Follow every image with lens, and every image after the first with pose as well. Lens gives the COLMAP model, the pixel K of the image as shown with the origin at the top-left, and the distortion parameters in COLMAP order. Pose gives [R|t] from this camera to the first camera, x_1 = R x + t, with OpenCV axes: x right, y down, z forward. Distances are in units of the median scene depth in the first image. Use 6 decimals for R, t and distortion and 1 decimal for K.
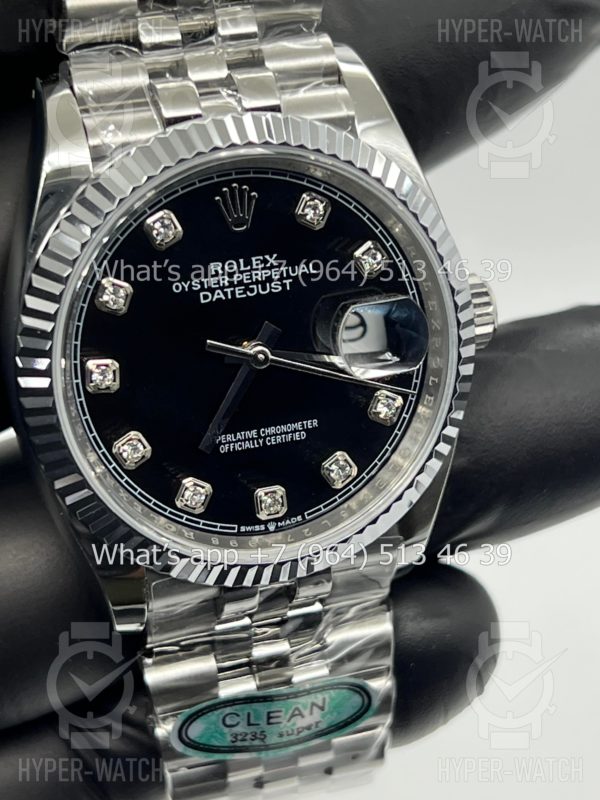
lens RADIAL K [[1917.2, 0, 294.2], [0, 1917.2, 406.7], [0, 0, 1]] dist [0.305046, 0.000000]
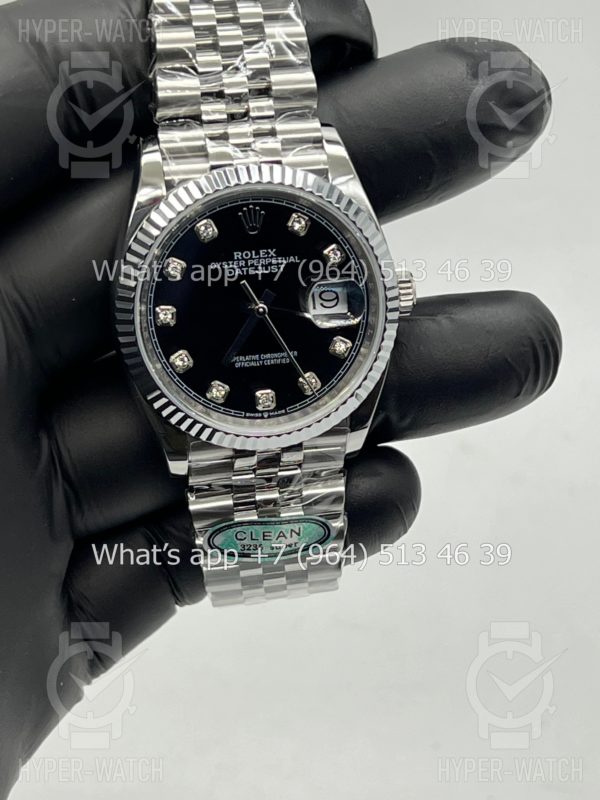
lens RADIAL K [[1917.2, 0, 339.7], [0, 1917.2, 406.9], [0, 0, 1]] dist [0.305046, 0.000000]
pose [[0.992667, 0.060673, -0.104549, 0.225620], [-0.061712, 0.998071, -0.006727, 0.063580], [0.103939, 0.013130, 0.994497, -0.636413]]
